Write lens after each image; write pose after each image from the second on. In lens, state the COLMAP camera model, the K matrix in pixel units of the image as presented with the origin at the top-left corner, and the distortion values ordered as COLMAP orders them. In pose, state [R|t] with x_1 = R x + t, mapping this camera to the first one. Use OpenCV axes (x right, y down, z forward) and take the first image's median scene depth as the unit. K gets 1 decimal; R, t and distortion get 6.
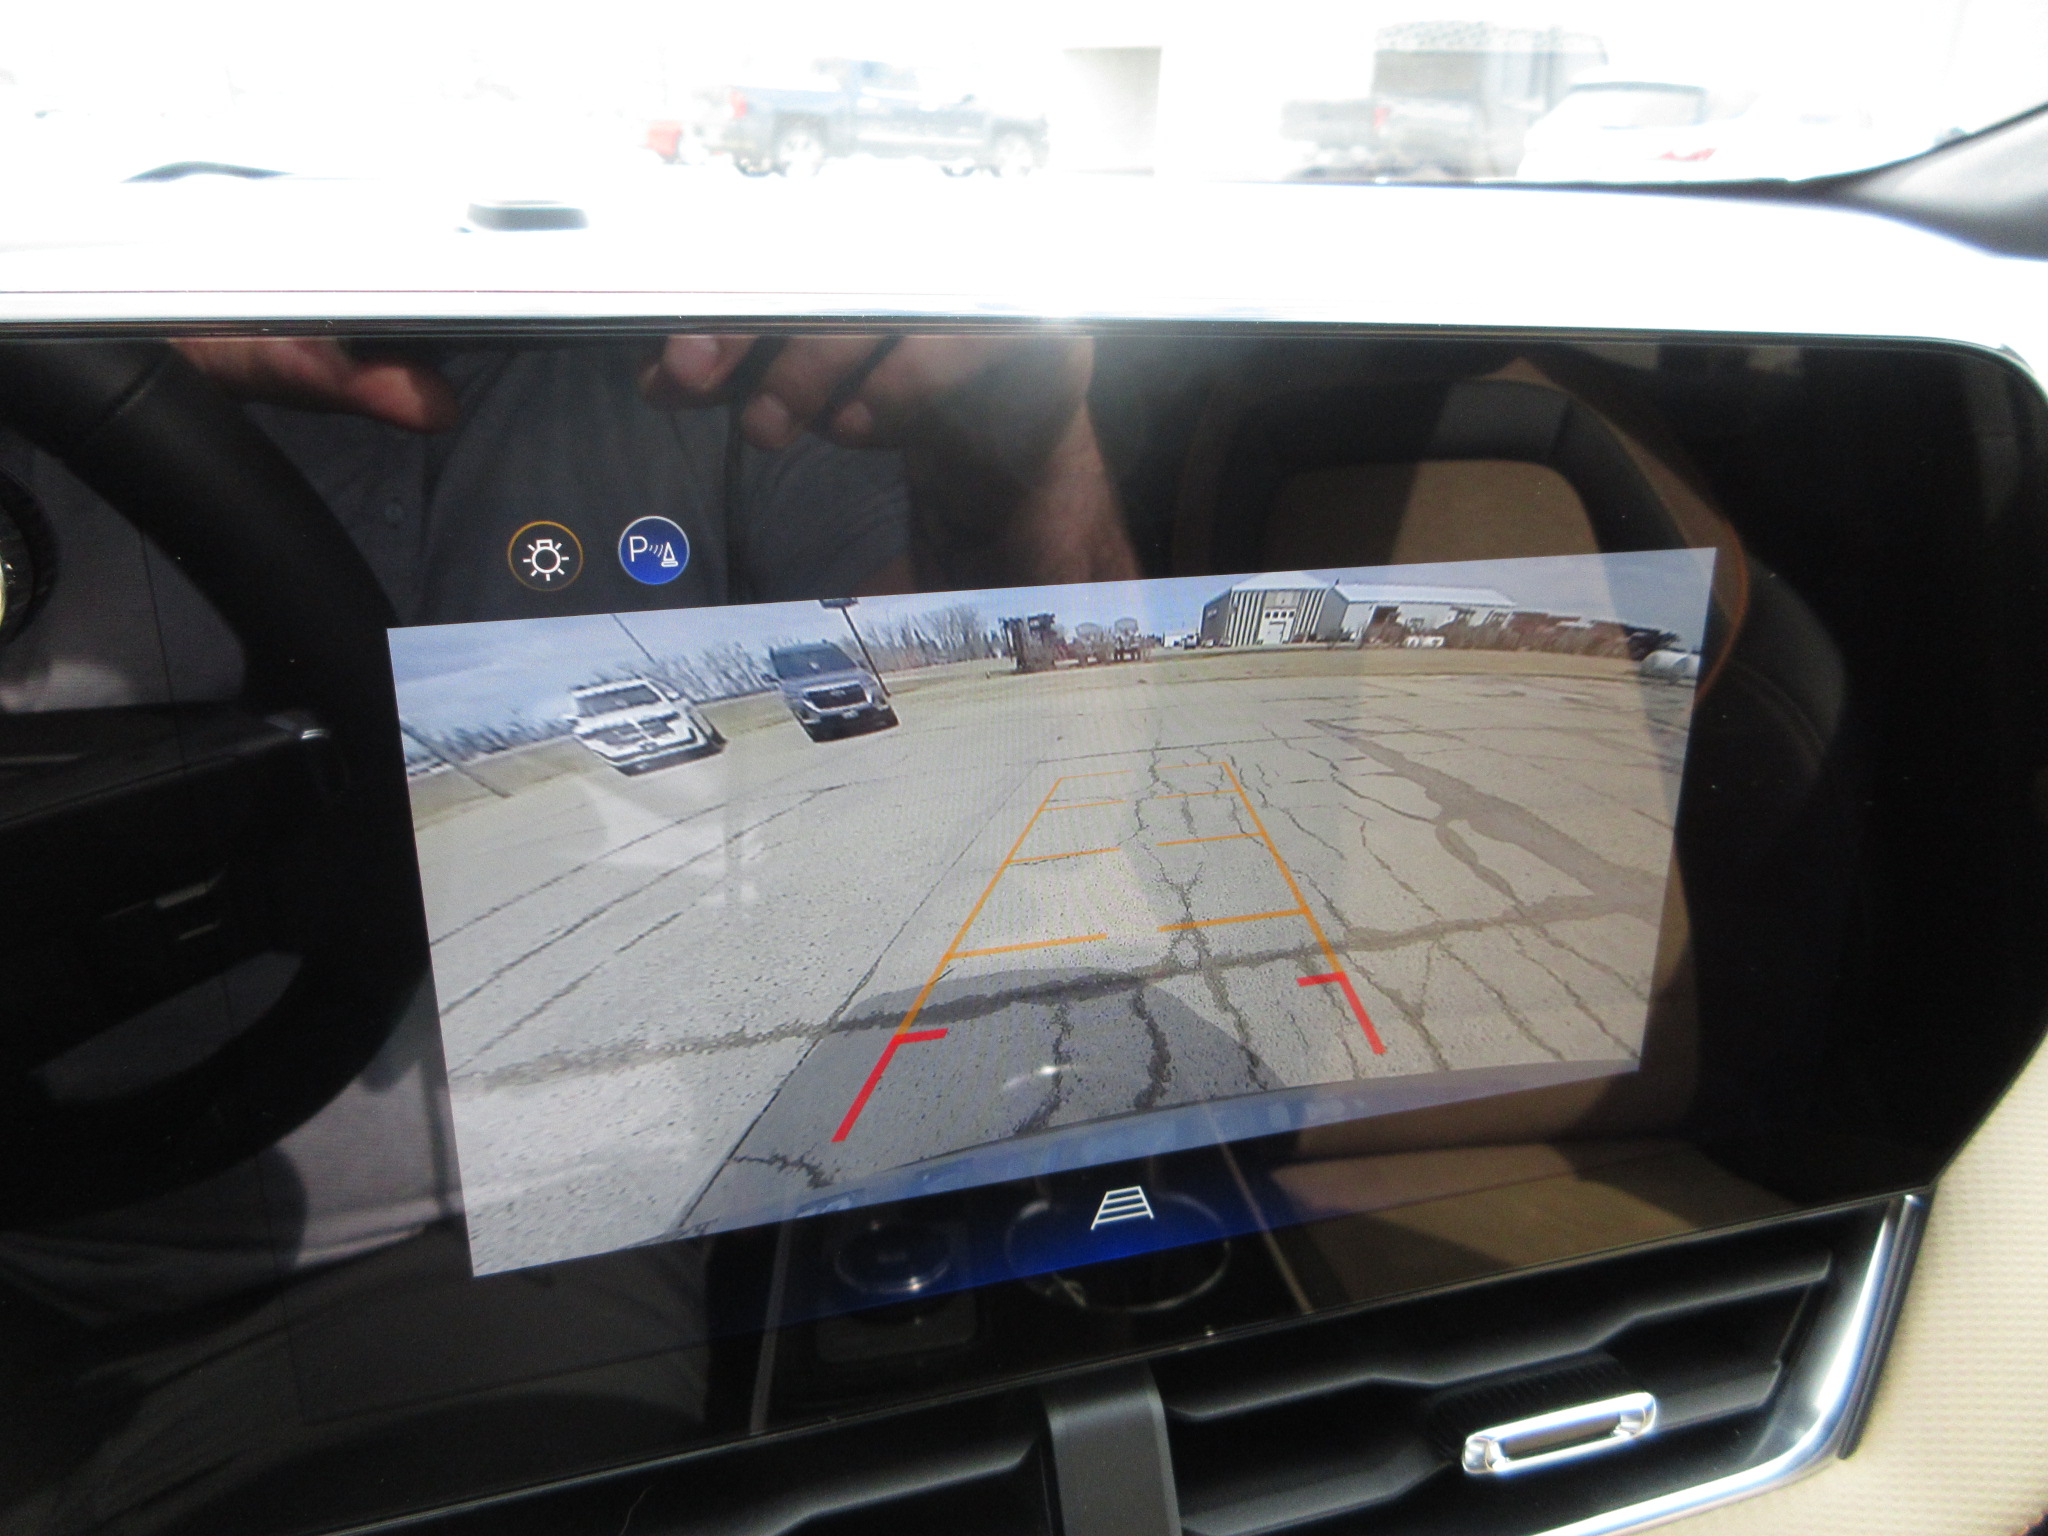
lens RADIAL K [[1546.0, 0, 1017.8], [0, 1546.0, 745.6], [0, 0, 1]] dist [-0.001201, -0.003658]
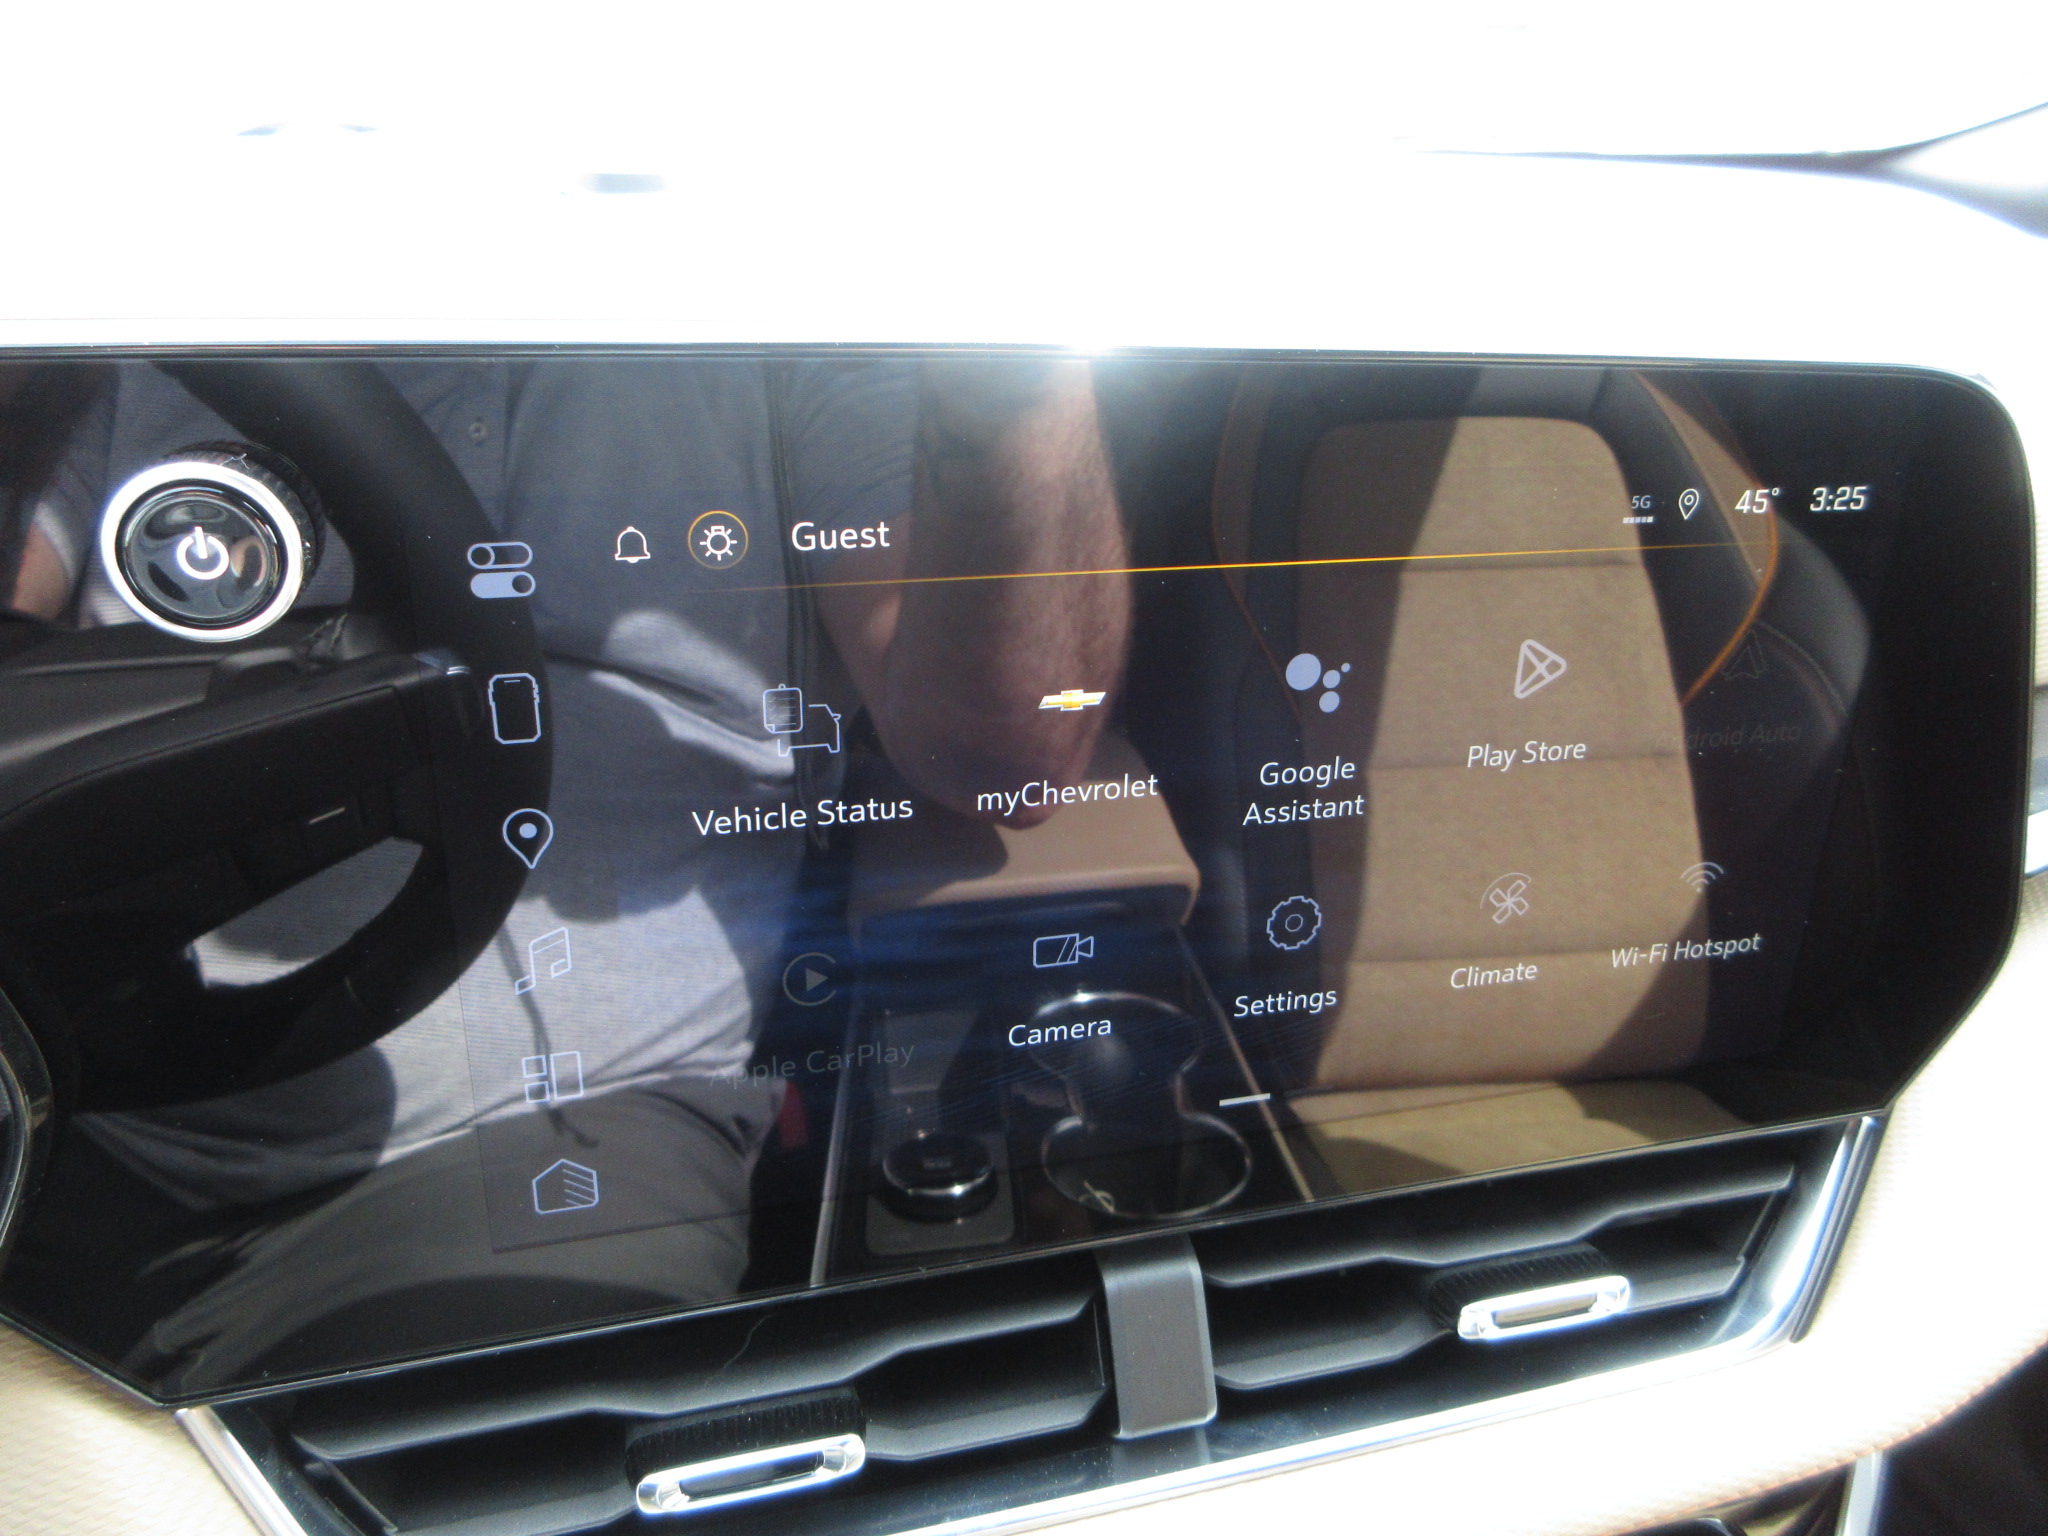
lens RADIAL K [[1546.0, 0, 1017.2], [0, 1546.0, 745.0], [0, 0, 1]] dist [-0.001201, -0.003658]
pose [[0.999543, 0.025232, -0.016653, -0.024589], [-0.024537, 0.998871, 0.040689, -0.008797], [0.017661, -0.040261, 0.999033, -0.104388]]
